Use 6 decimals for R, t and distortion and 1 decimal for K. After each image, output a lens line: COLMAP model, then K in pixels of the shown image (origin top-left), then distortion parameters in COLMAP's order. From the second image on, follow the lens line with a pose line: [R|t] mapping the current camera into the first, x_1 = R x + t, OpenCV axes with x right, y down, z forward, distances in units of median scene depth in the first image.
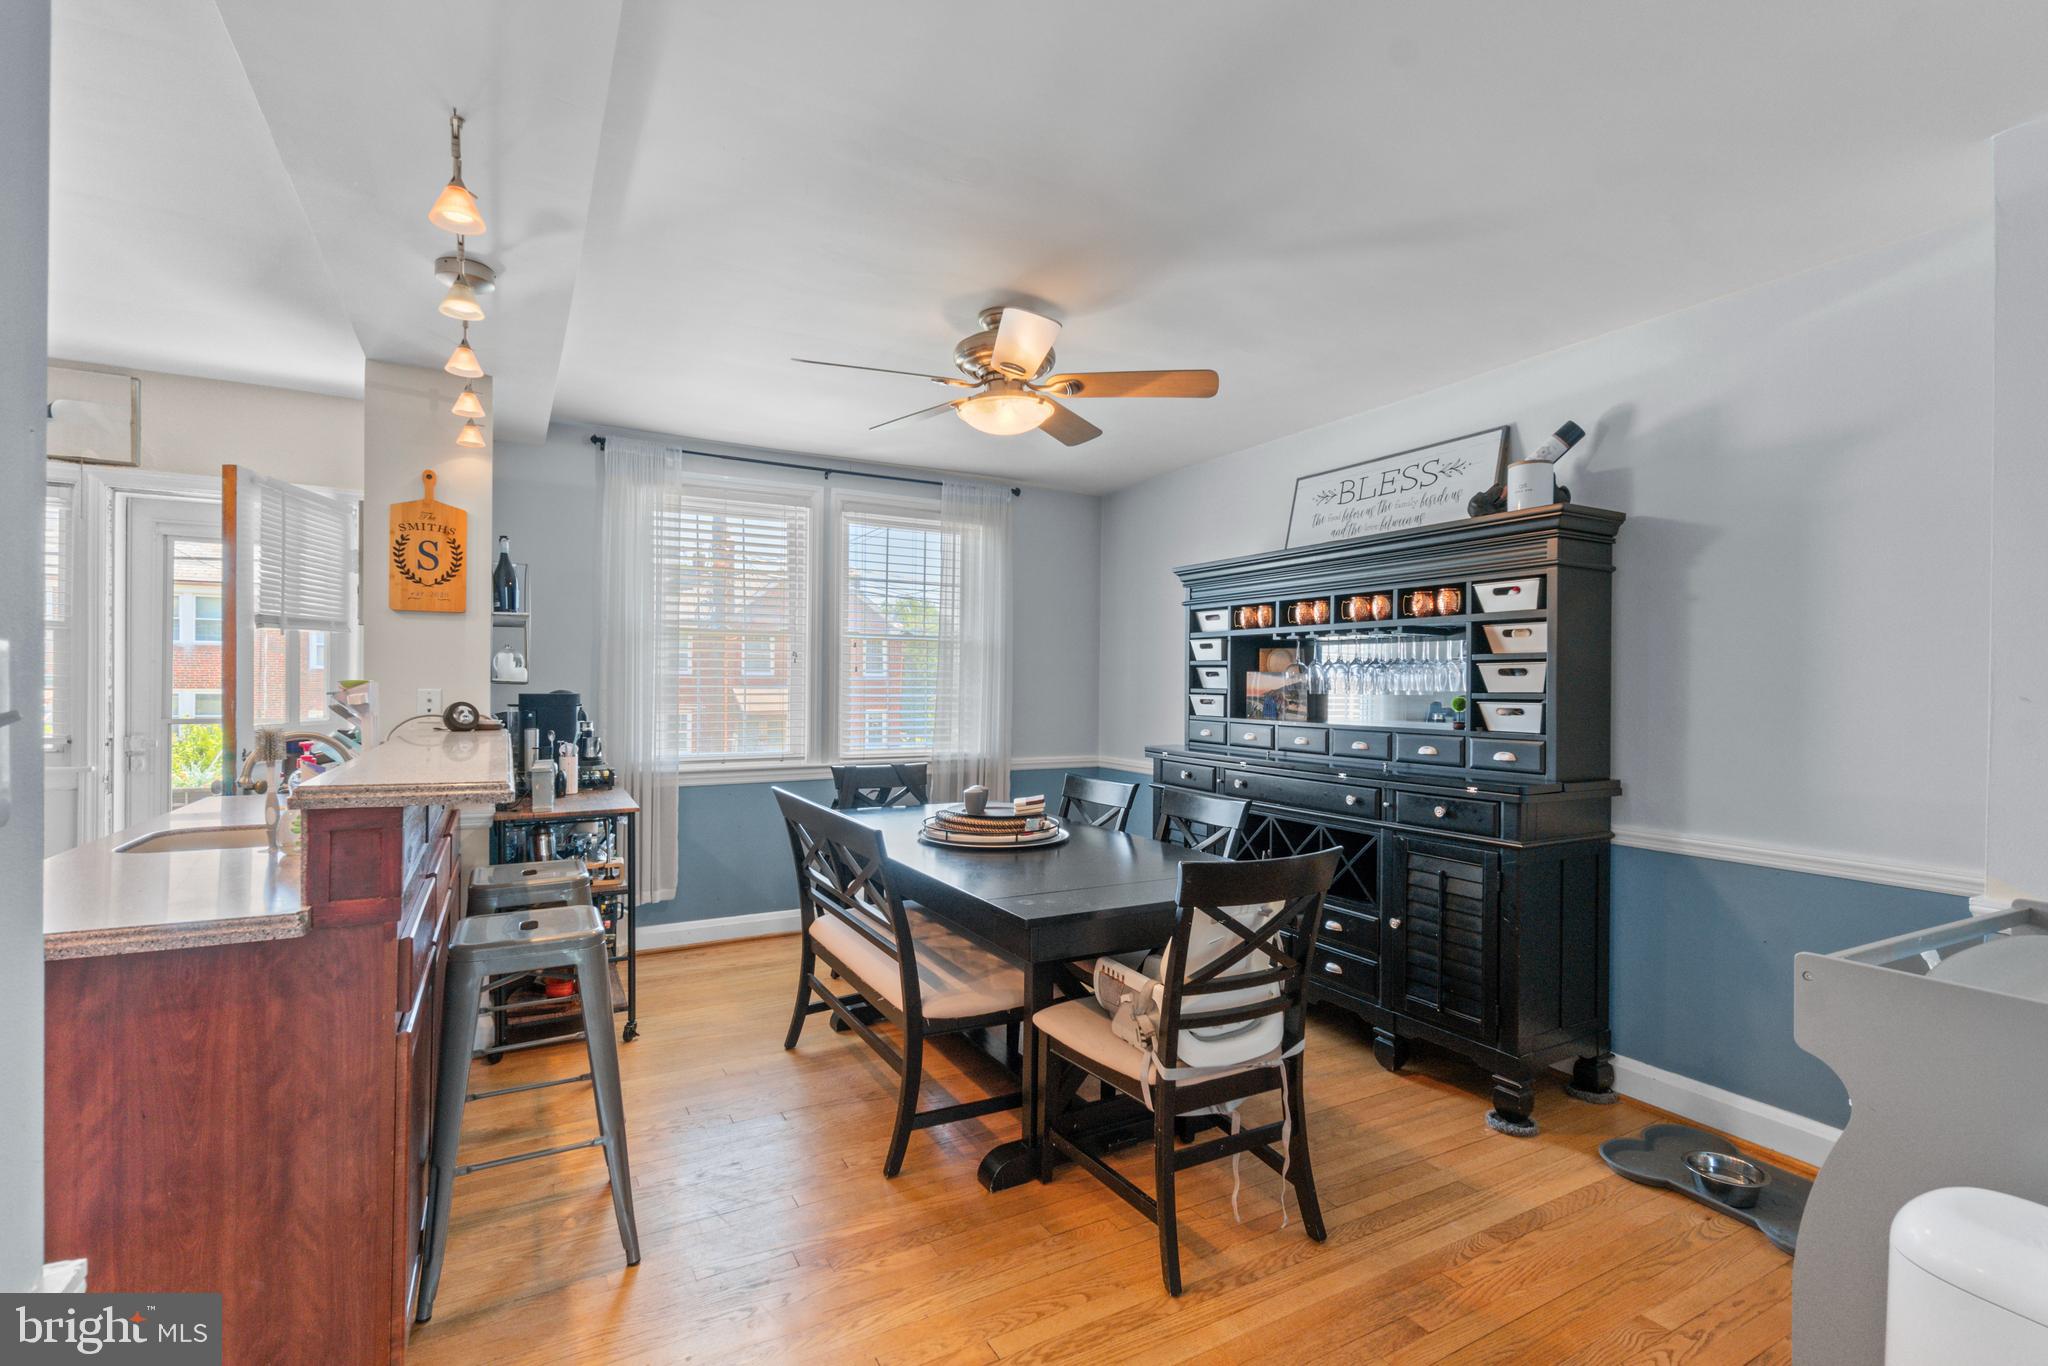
lens RADIAL K [[897.1, 0, 1018.6], [0, 897.1, 701.0], [0, 0, 1]] dist [-0.003881, 0.000250]
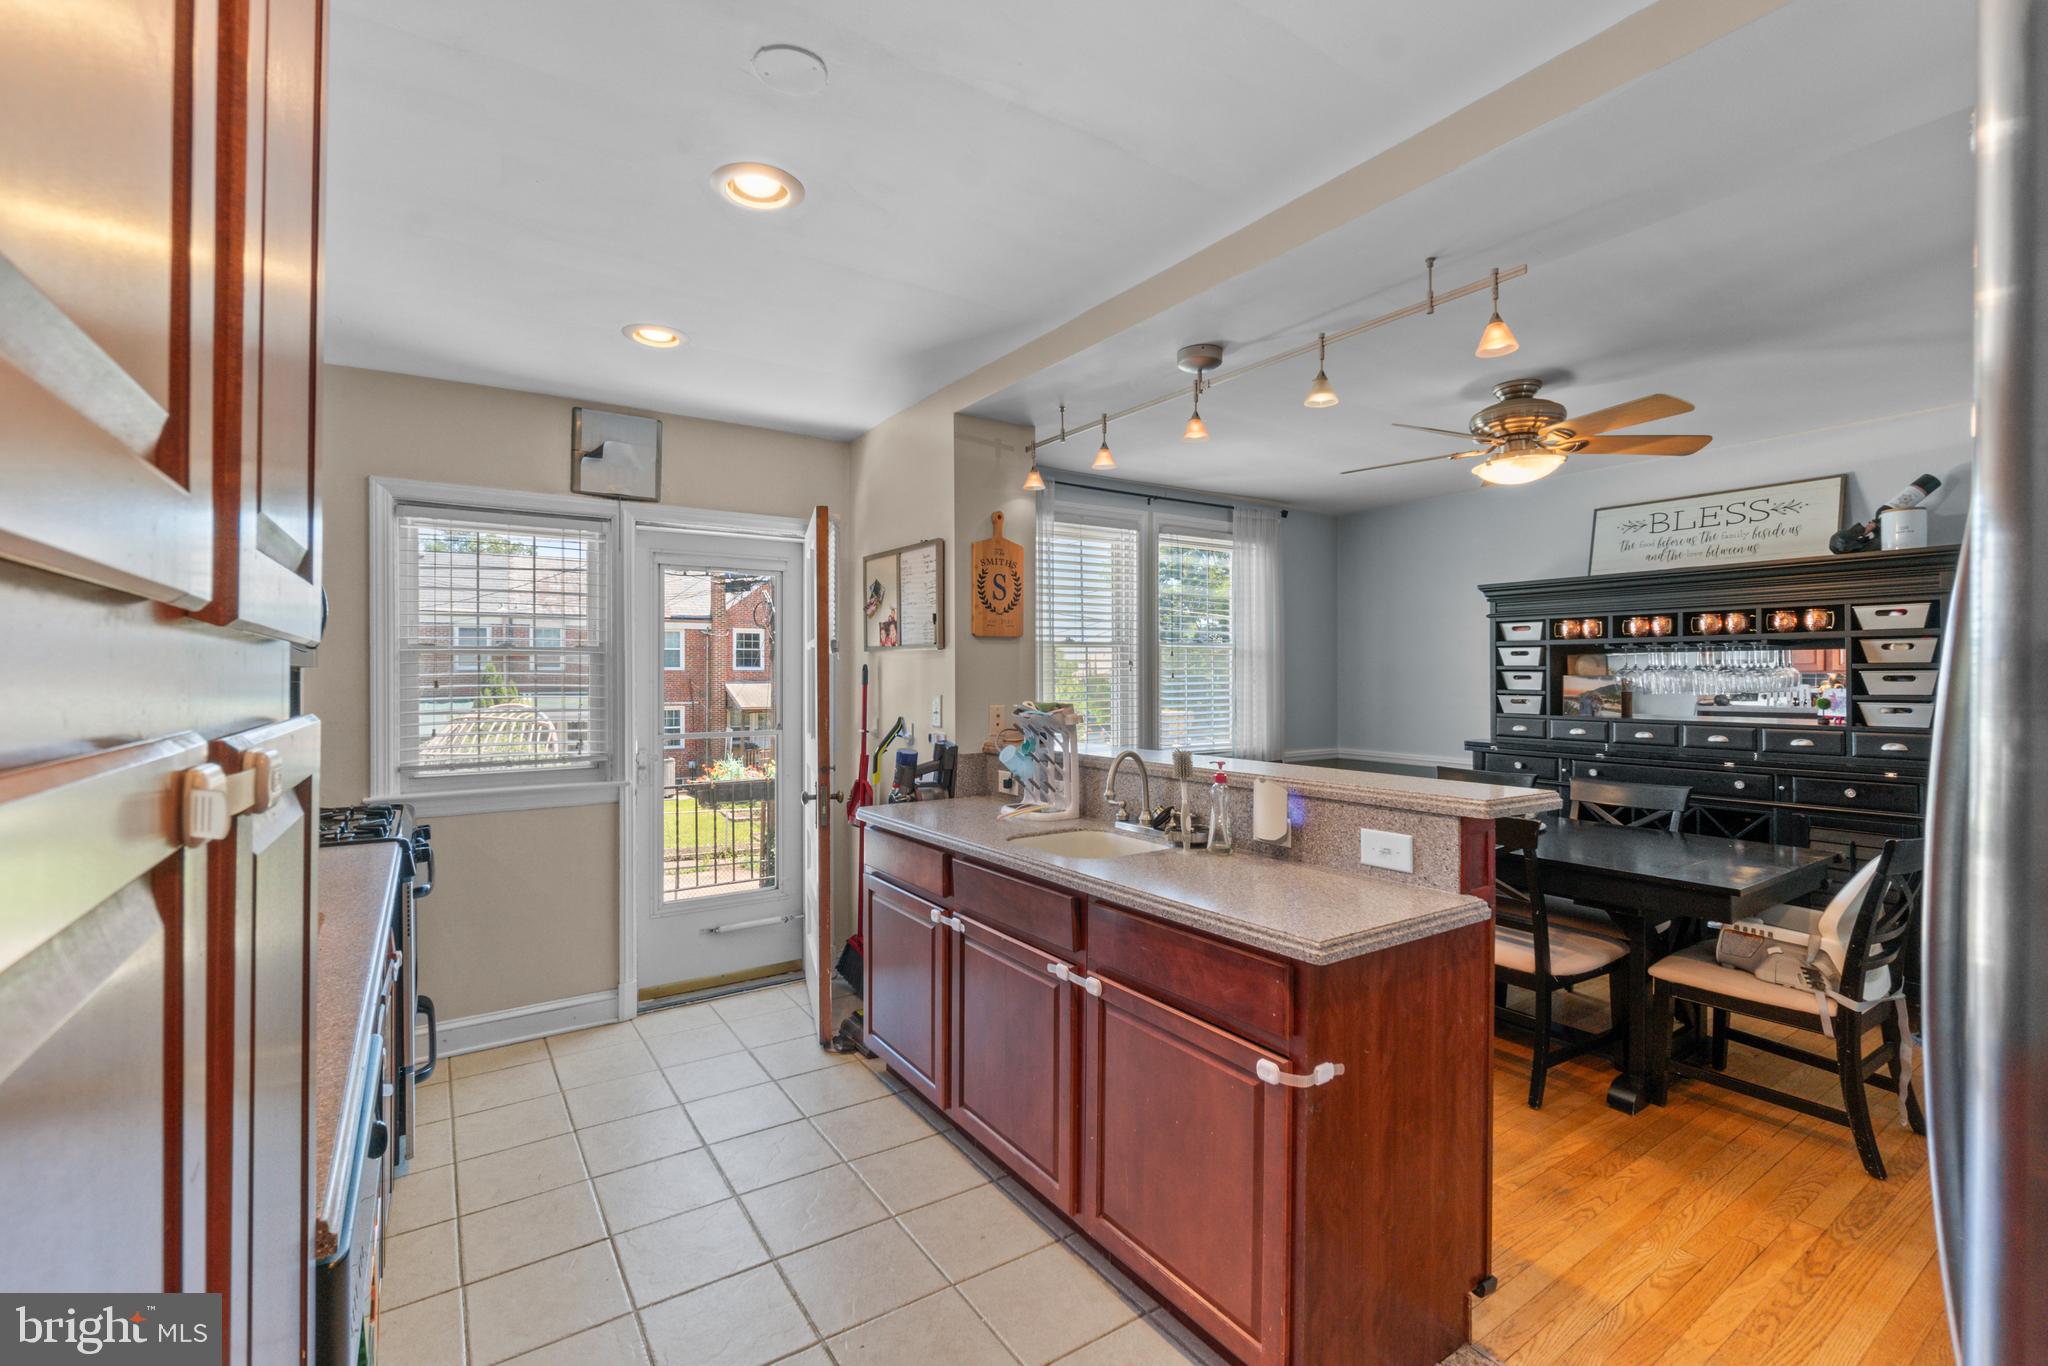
lens RADIAL K [[897.1, 0, 1036.0], [0, 897.1, 660.9], [0, 0, 1]] dist [-0.003881, 0.000250]
pose [[0.996228, -0.012217, 0.085906, -0.634907], [0.015284, 0.999266, -0.035129, -0.026448], [-0.085414, 0.036309, 0.995684, -0.107385]]
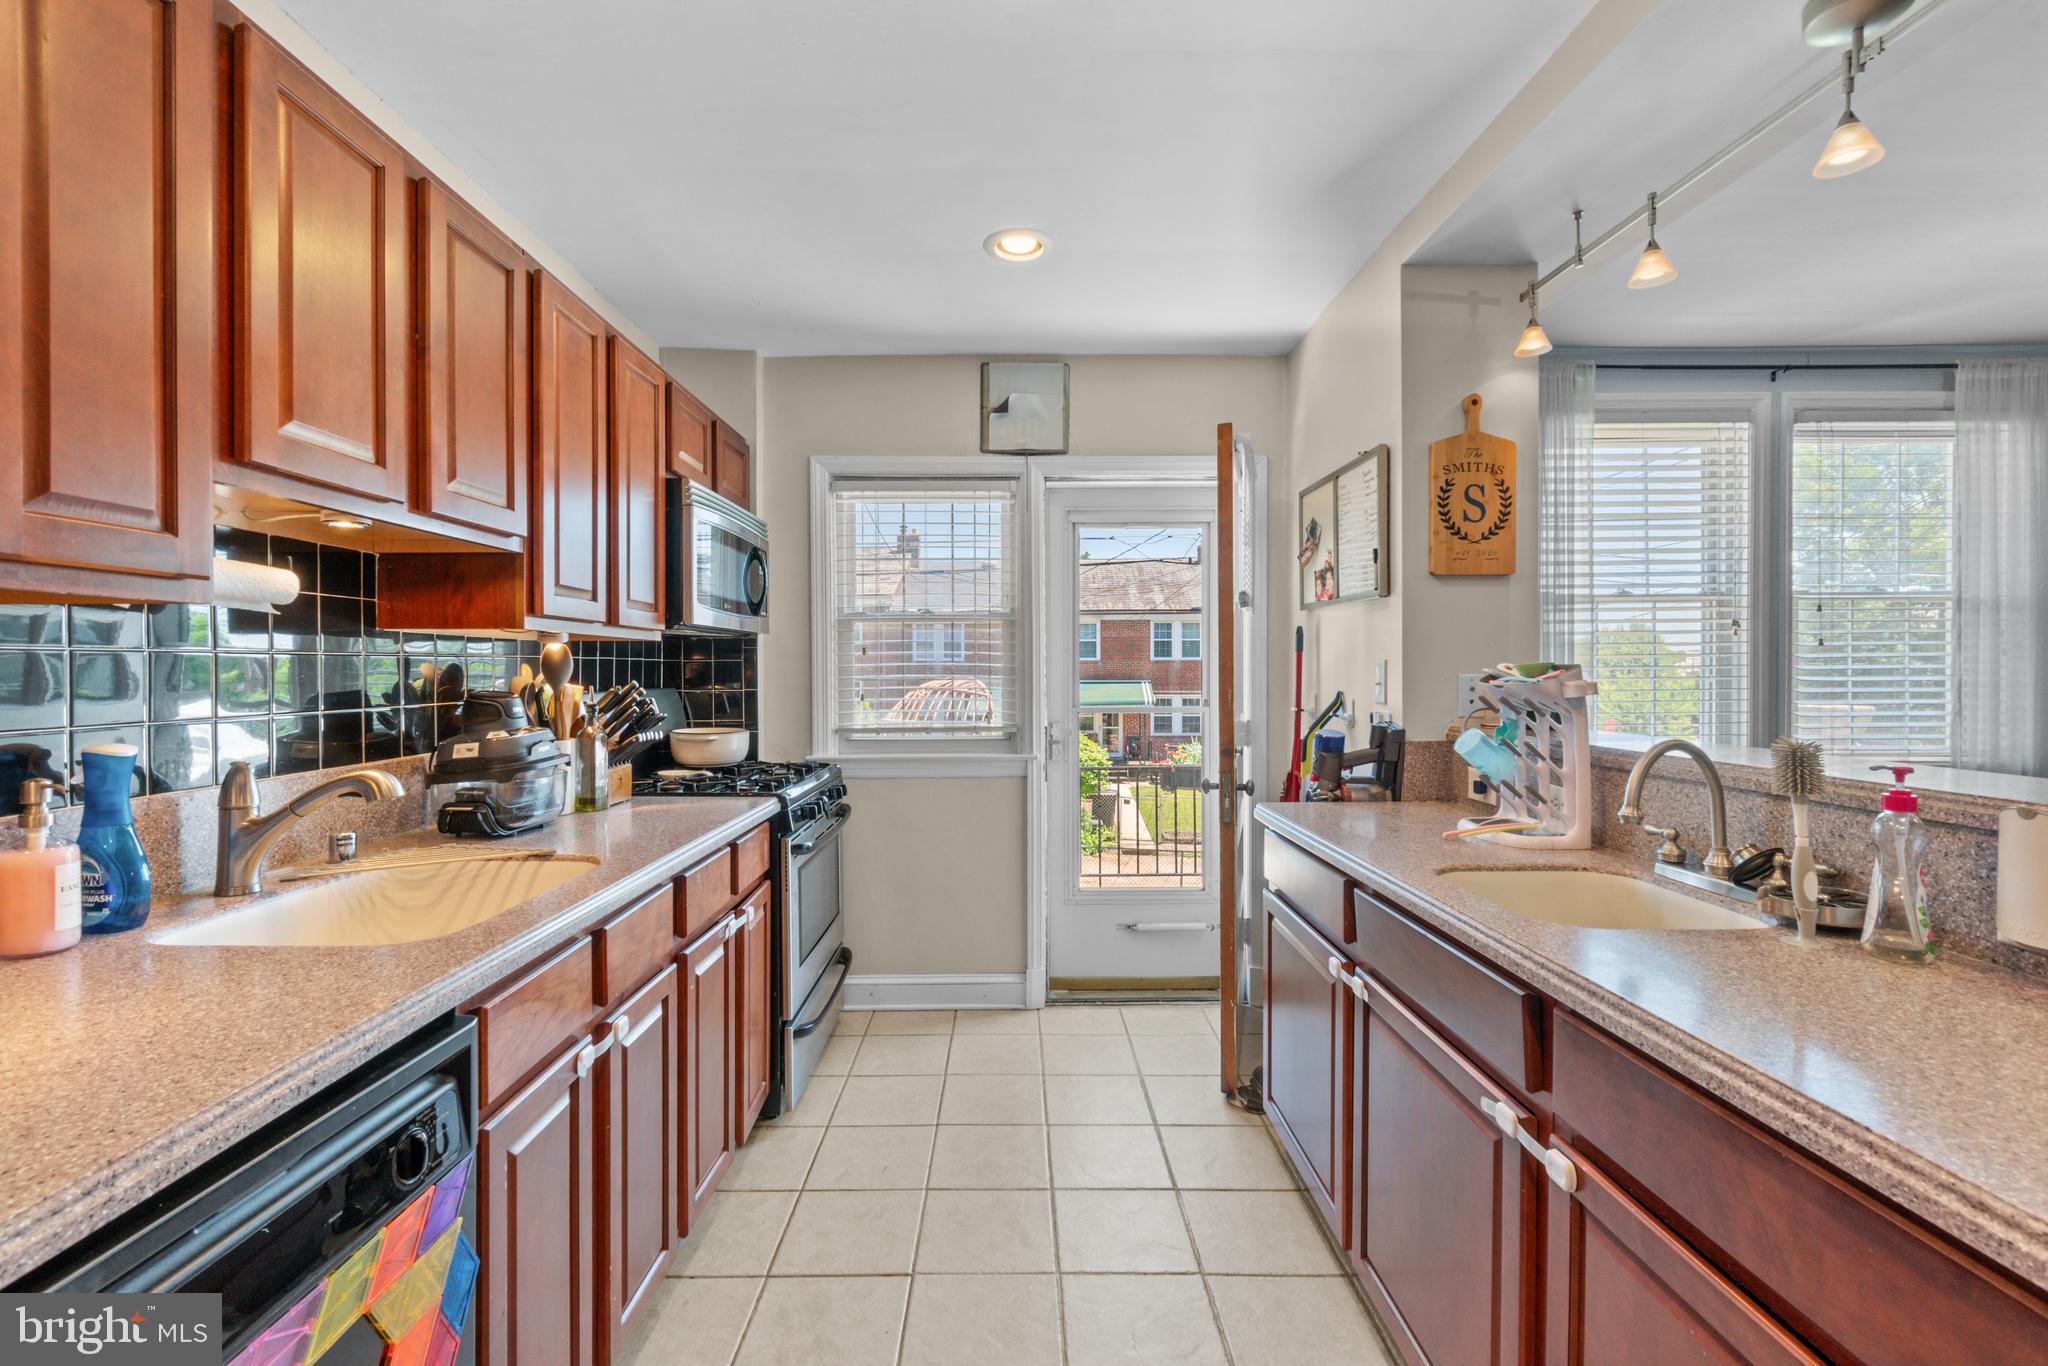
lens RADIAL K [[897.1, 0, 1012.2], [0, 897.1, 672.1], [0, 0, 1]] dist [-0.003881, 0.000250]
pose [[0.871071, -0.011927, -0.491013, -0.560935], [0.002520, 0.999800, -0.019816, -0.001368], [0.491151, 0.016024, 0.870927, 0.113326]]
